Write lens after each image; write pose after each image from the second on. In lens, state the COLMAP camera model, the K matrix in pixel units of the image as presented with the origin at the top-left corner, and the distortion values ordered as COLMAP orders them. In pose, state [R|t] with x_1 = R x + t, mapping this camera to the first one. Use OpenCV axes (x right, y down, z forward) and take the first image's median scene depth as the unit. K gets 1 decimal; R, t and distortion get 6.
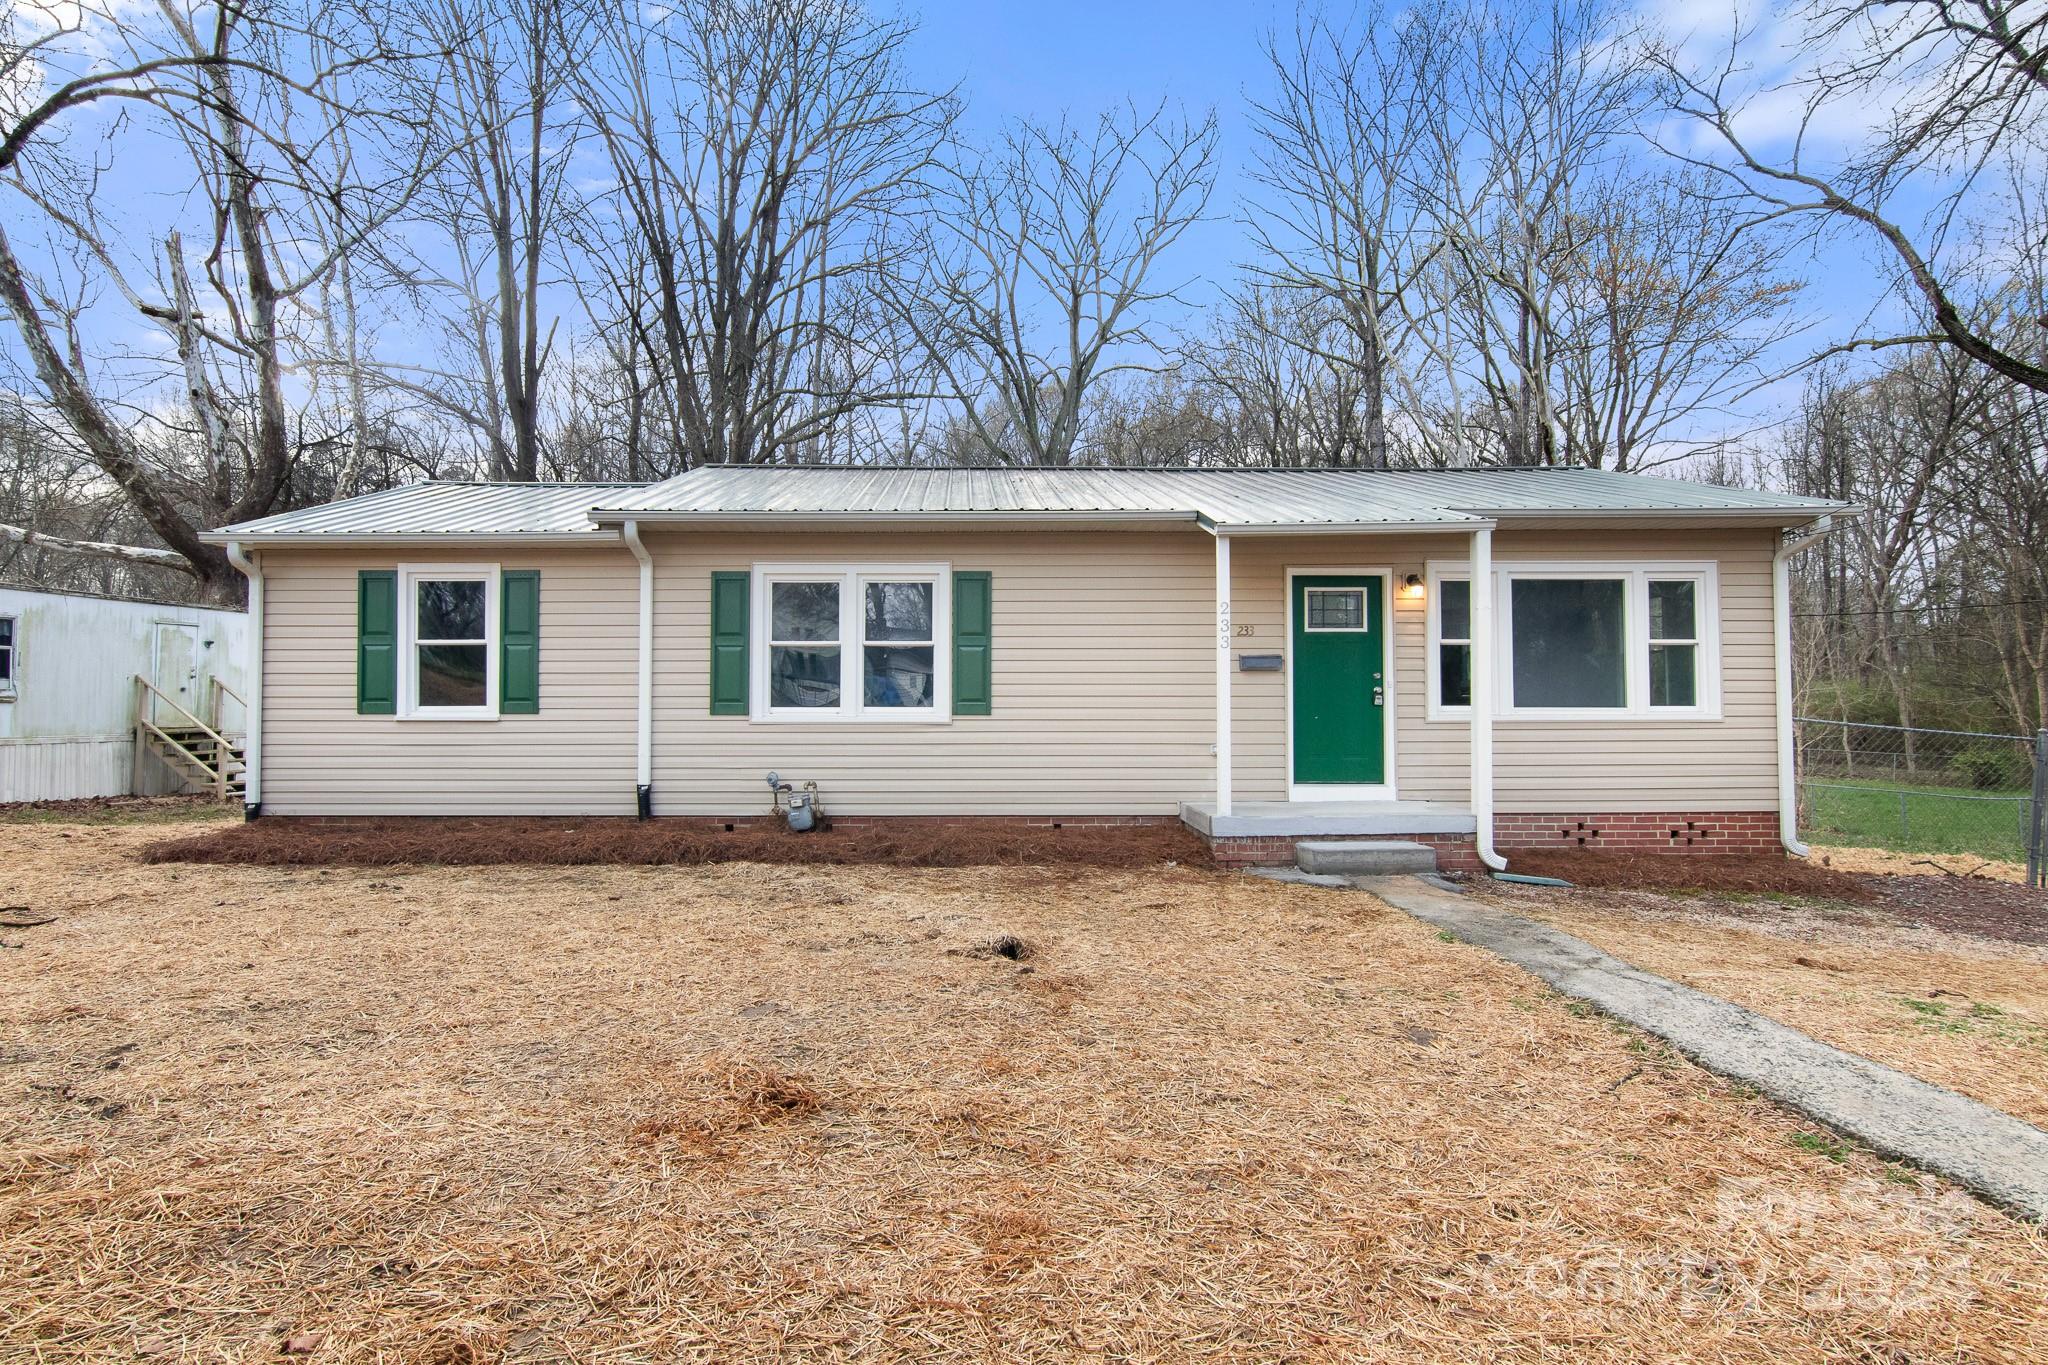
lens RADIAL K [[1051.5, 0, 1024.2], [0, 1051.5, 629.2], [0, 0, 1]] dist [-0.006791, 0.004987]
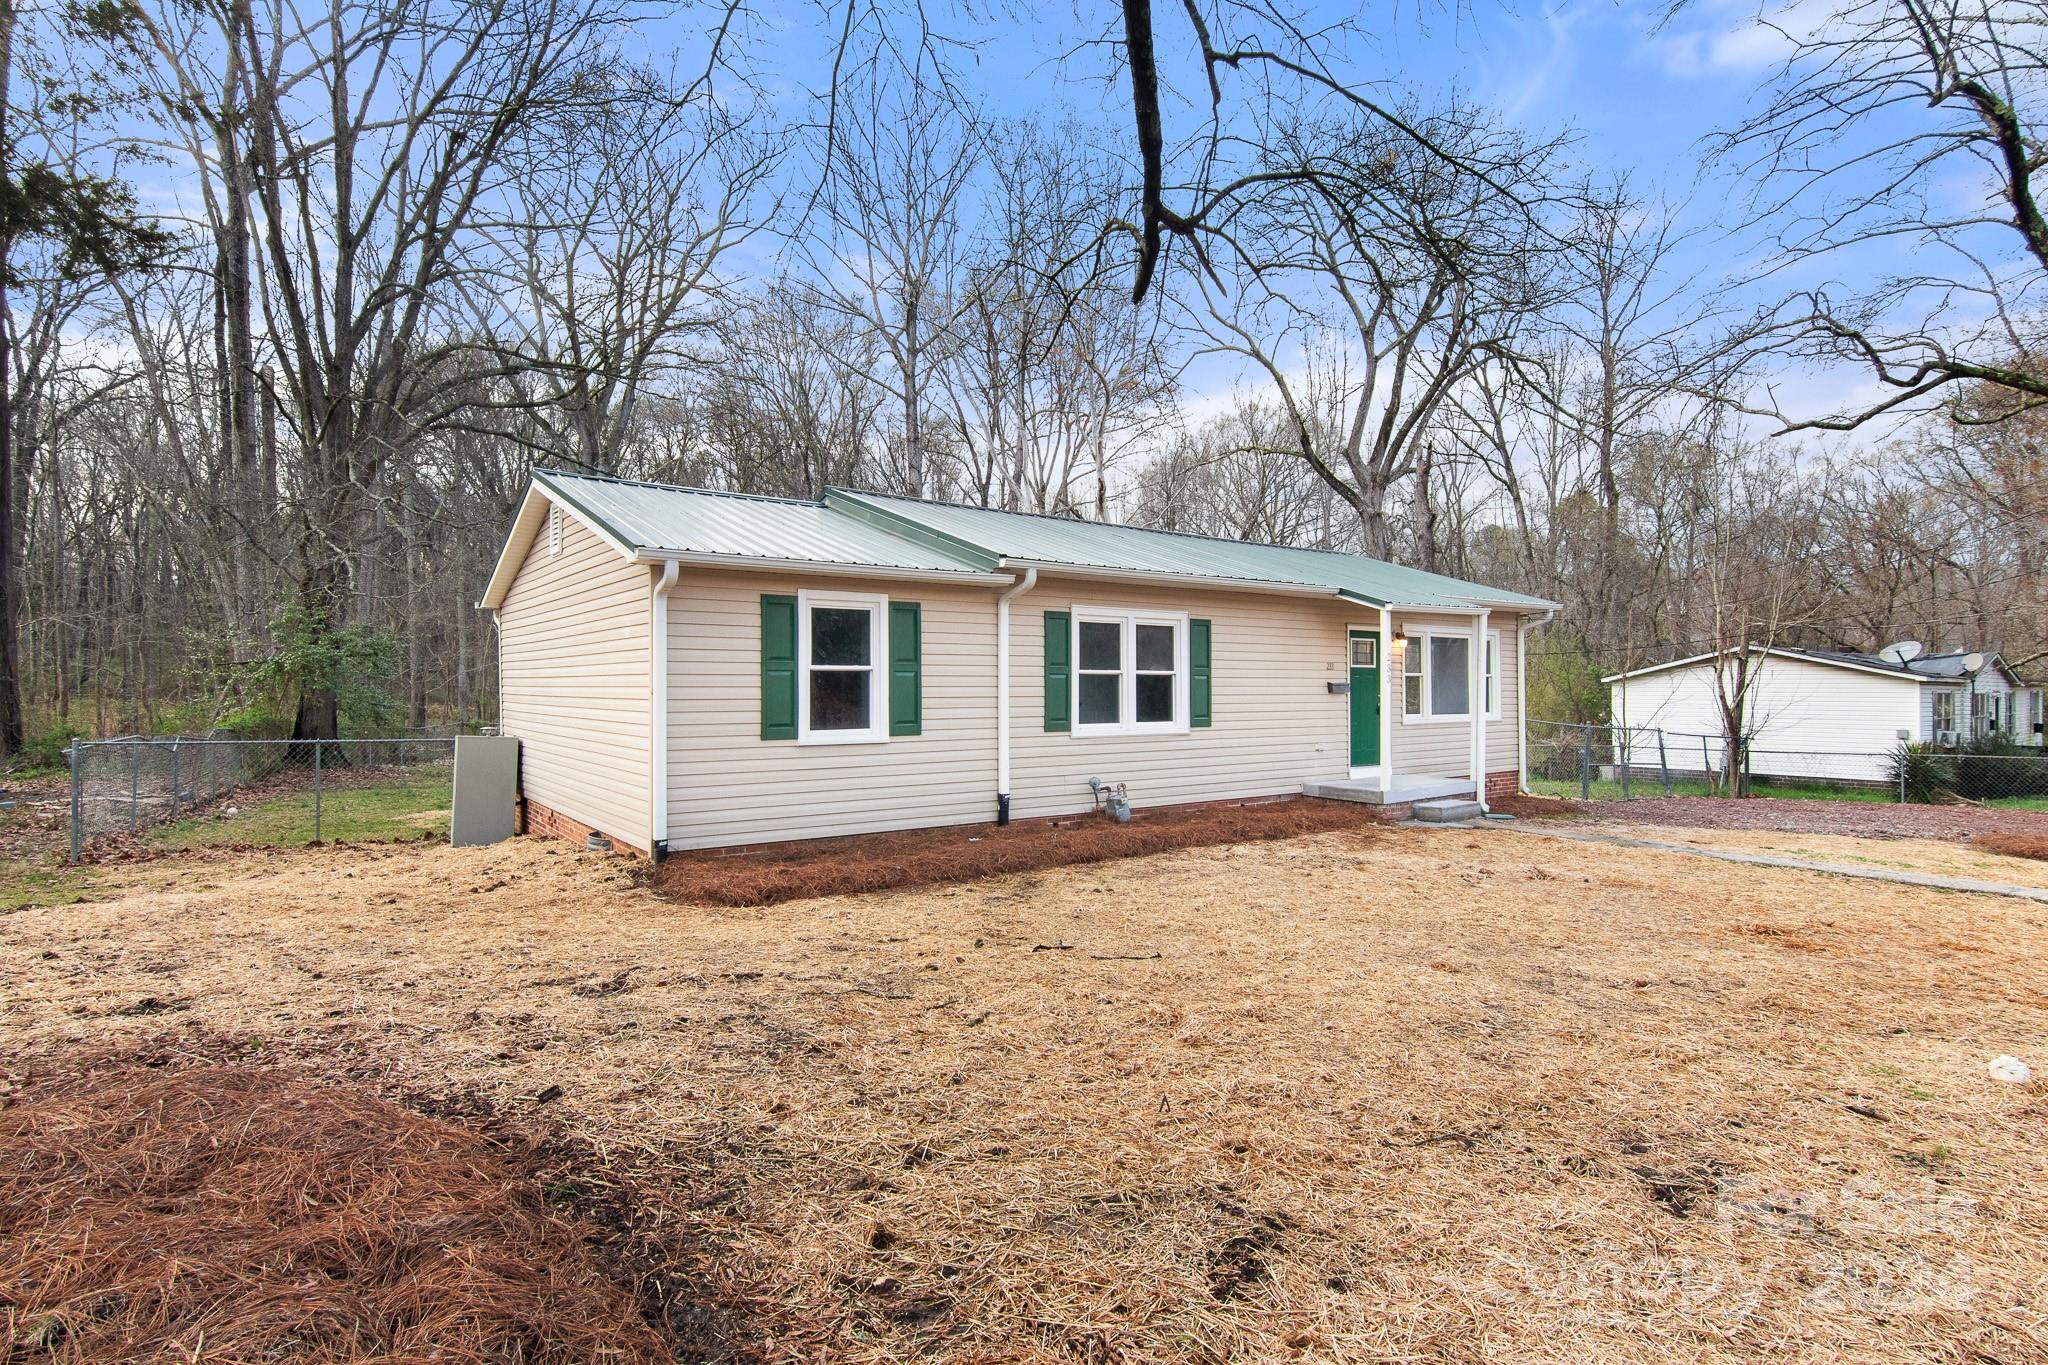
lens RADIAL K [[1051.5, 0, 1008.8], [0, 1051.5, 685.4], [0, 0, 1]] dist [-0.006791, 0.004987]
pose [[0.801049, 0.000570, 0.598598, -1.039347], [-0.013768, 0.999753, 0.017474, 0.009202], [-0.598440, -0.022239, 0.800859, 0.078116]]
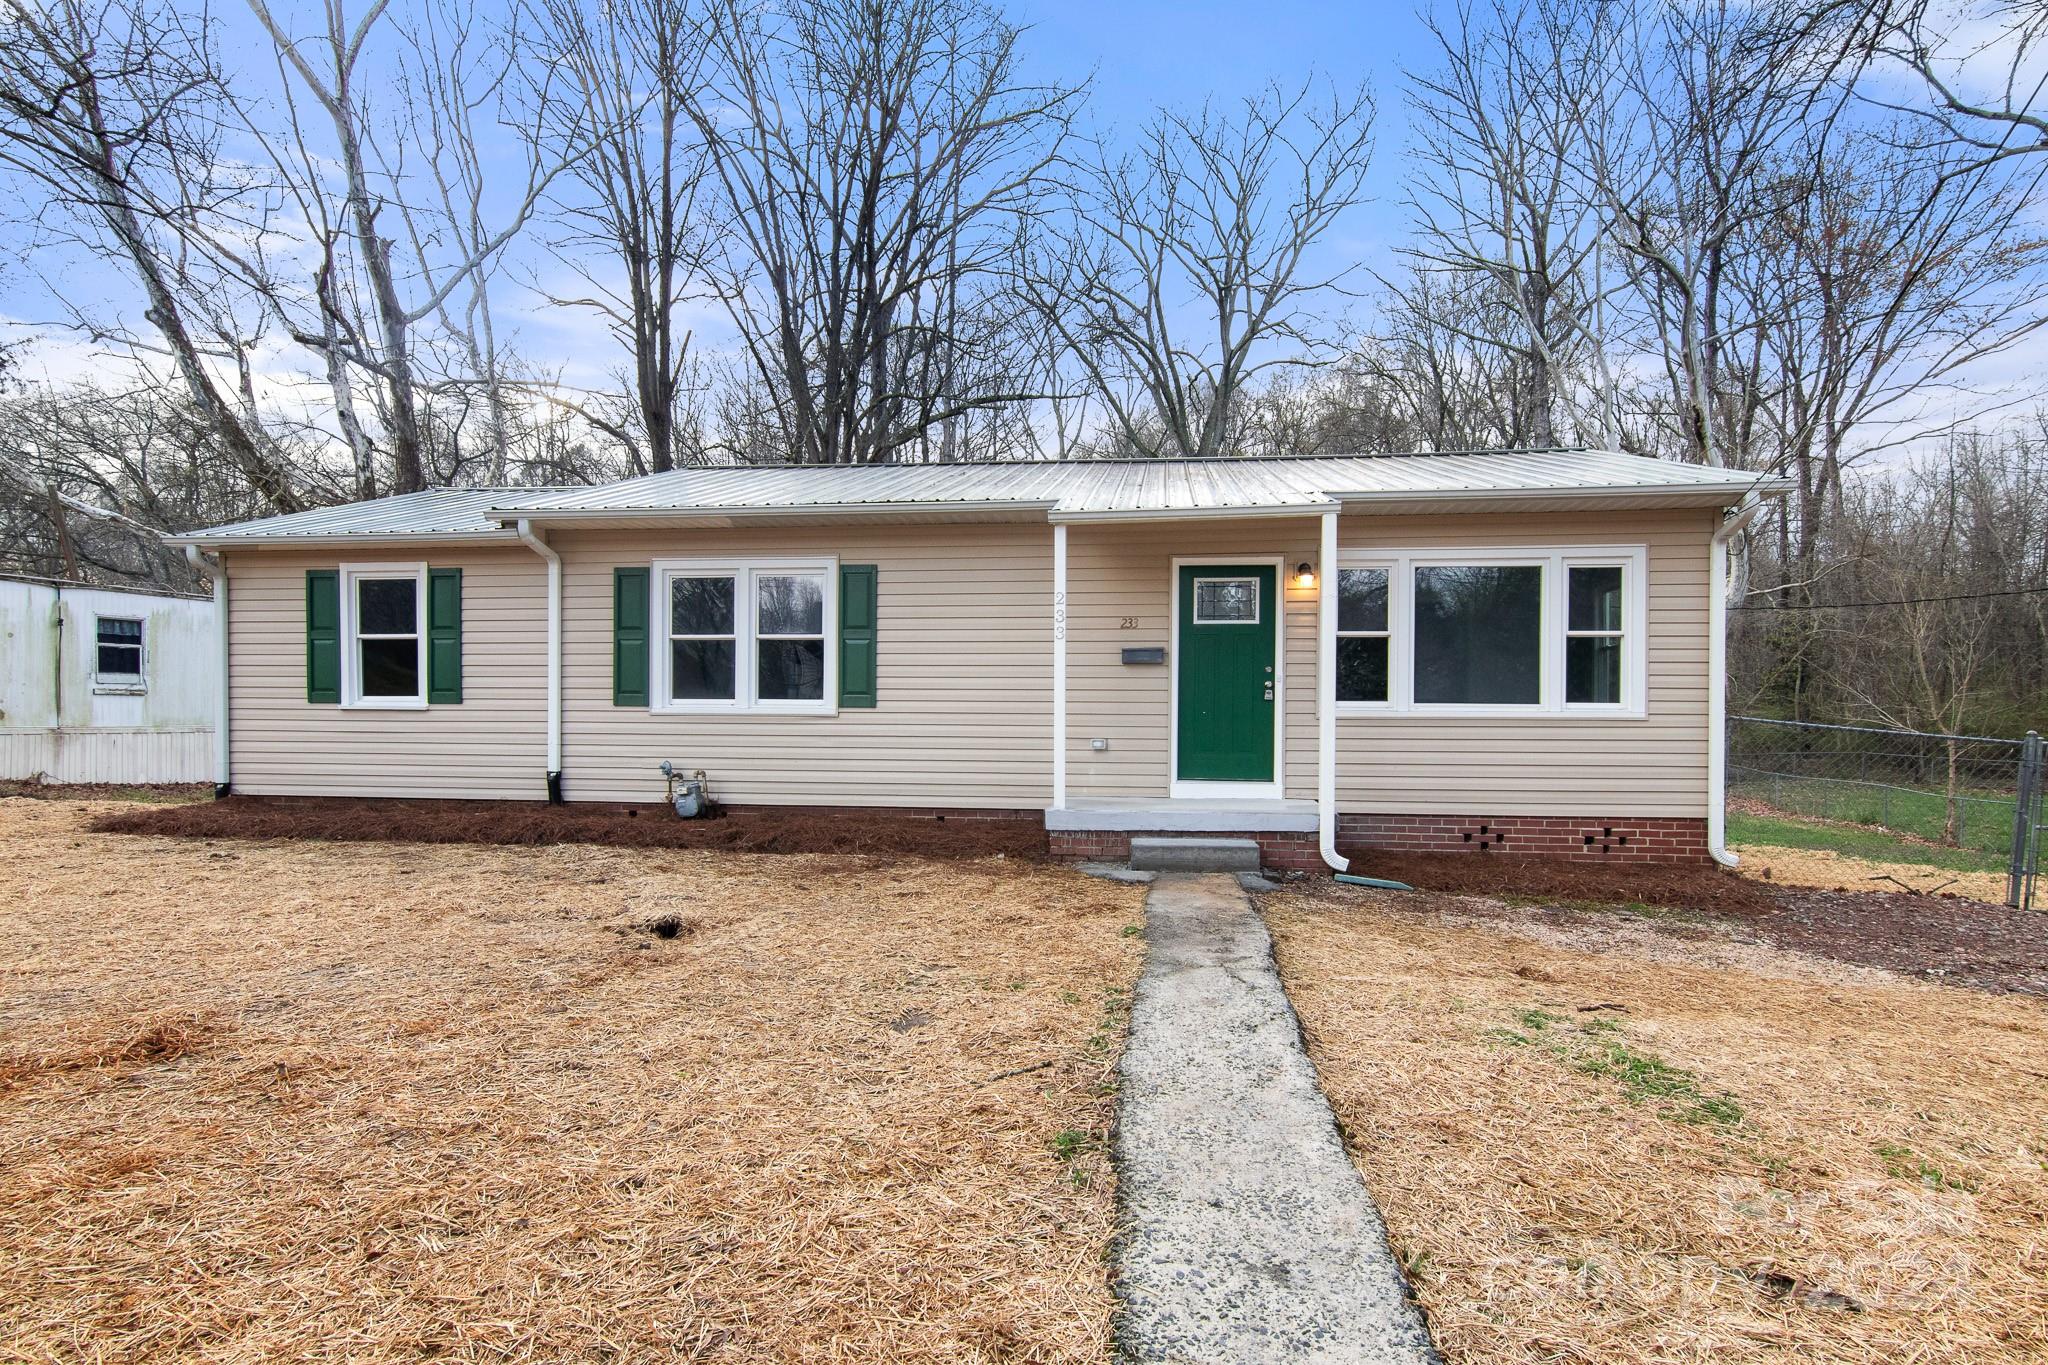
lens RADIAL K [[1051.5, 0, 1036.3], [0, 1051.5, 672.1], [0, 0, 1]] dist [-0.006791, 0.004987]
pose [[0.992170, 0.002335, -0.124871, 0.244803], [0.002404, 0.999283, 0.037789, 0.009858], [0.124869, -0.037794, 0.991453, 0.022347]]
